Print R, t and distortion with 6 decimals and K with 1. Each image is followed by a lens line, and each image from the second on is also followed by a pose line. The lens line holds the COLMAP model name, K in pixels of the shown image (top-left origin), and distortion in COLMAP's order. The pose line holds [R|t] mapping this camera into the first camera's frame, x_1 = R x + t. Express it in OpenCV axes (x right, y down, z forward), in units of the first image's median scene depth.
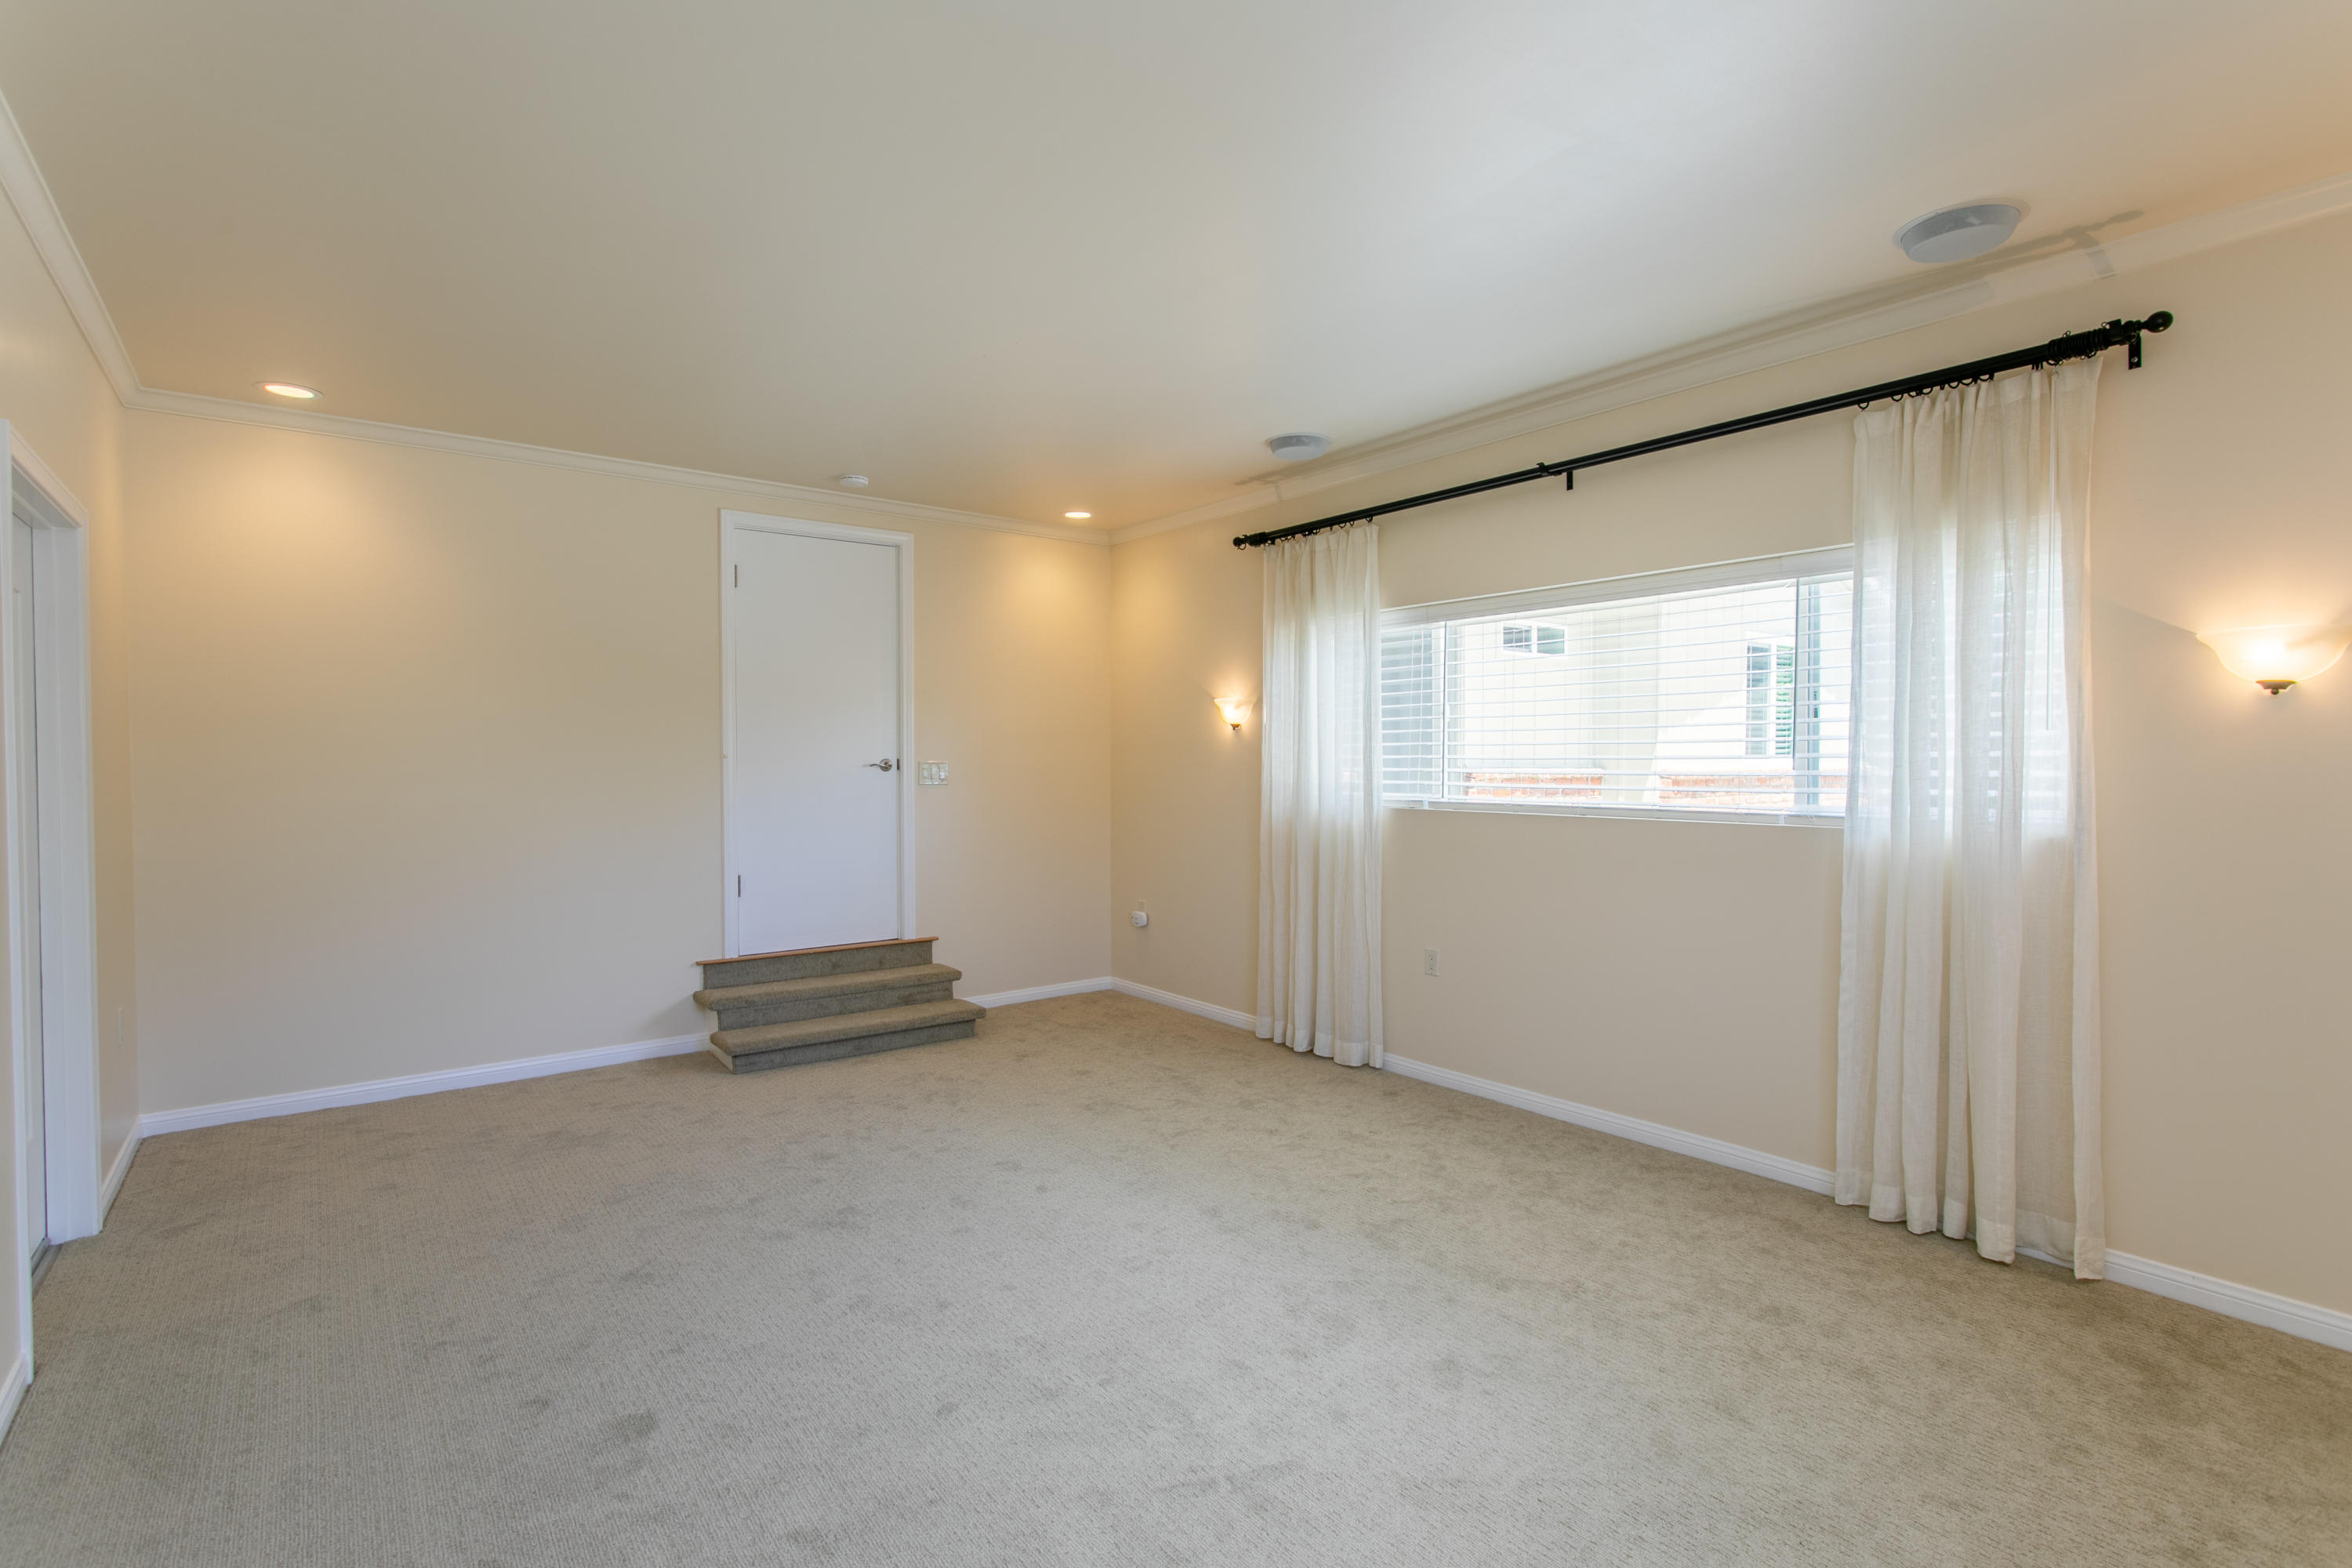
lens RADIAL K [[1118.5, 0, 1191.0], [0, 1118.5, 779.3], [0, 0, 1]] dist [0.000400, 0.000062]
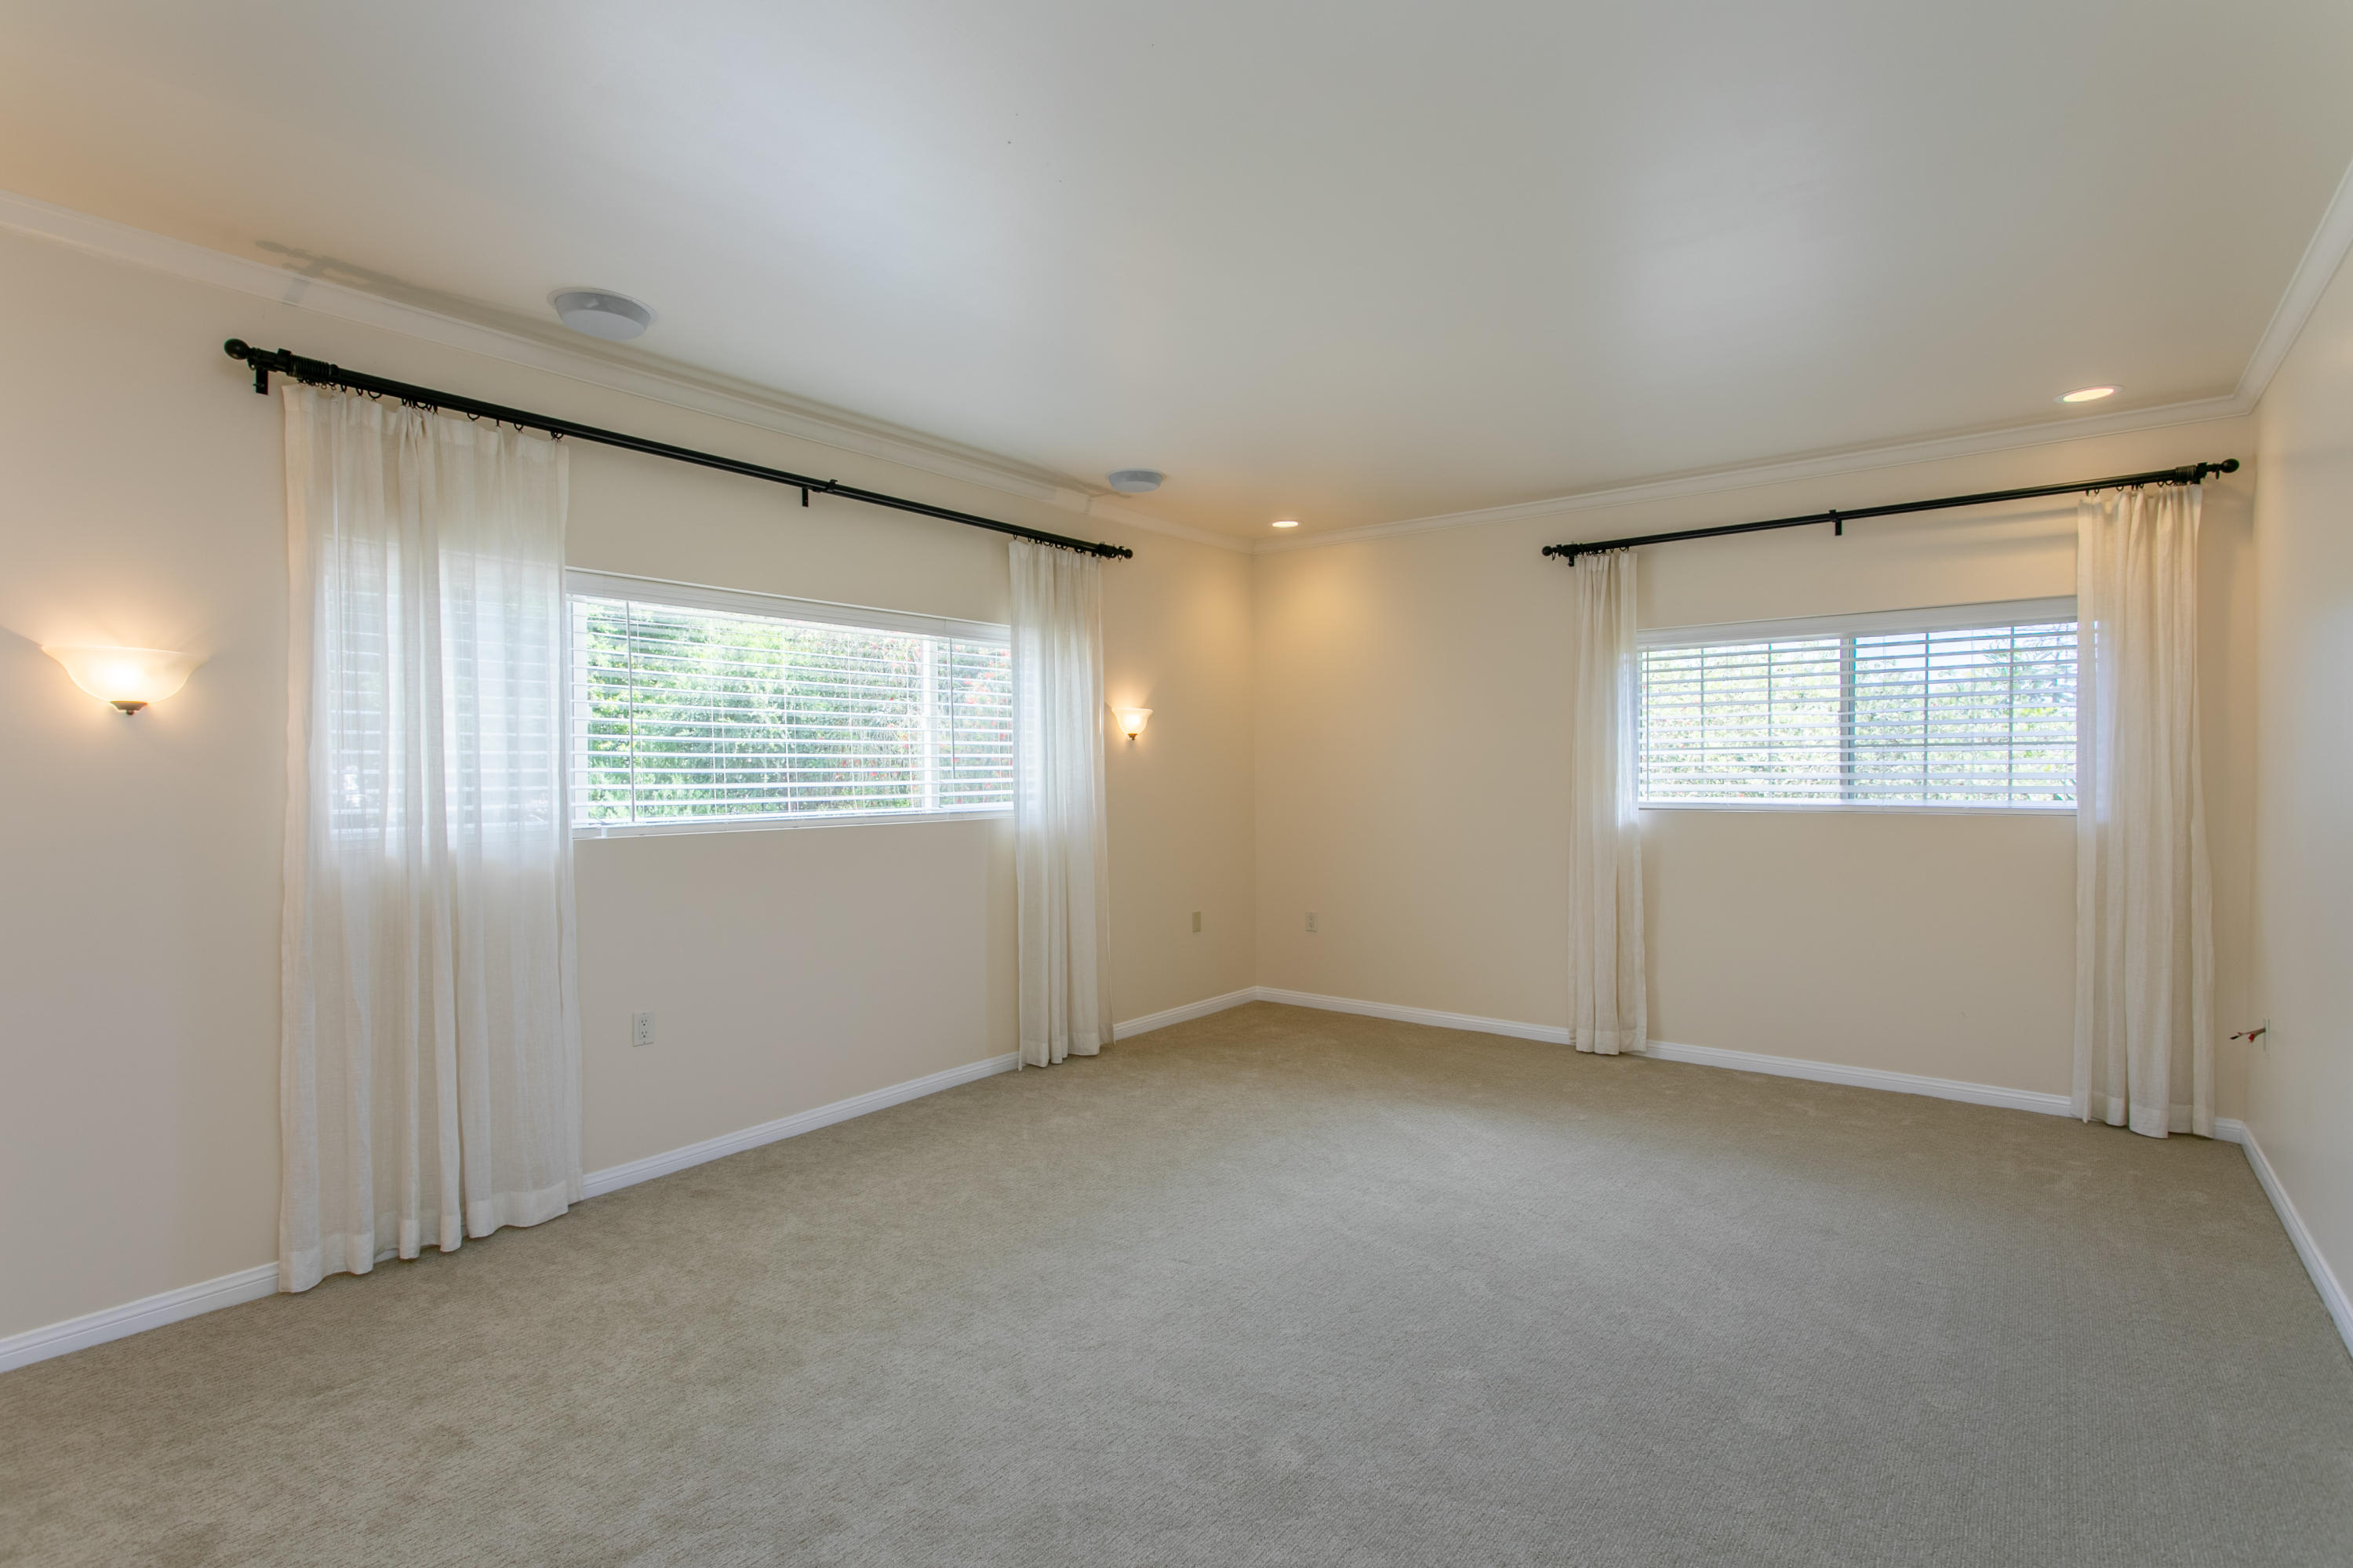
lens RADIAL K [[1119.0, 0, 1189.0], [0, 1119.0, 780.7], [0, 0, 1]] dist [0.000400, 0.000062]
pose [[-0.254430, -0.005667, 0.967075, -0.623466], [0.024891, 0.999613, 0.012407, -0.012108], [-0.966771, 0.027228, -0.254190, 0.790526]]
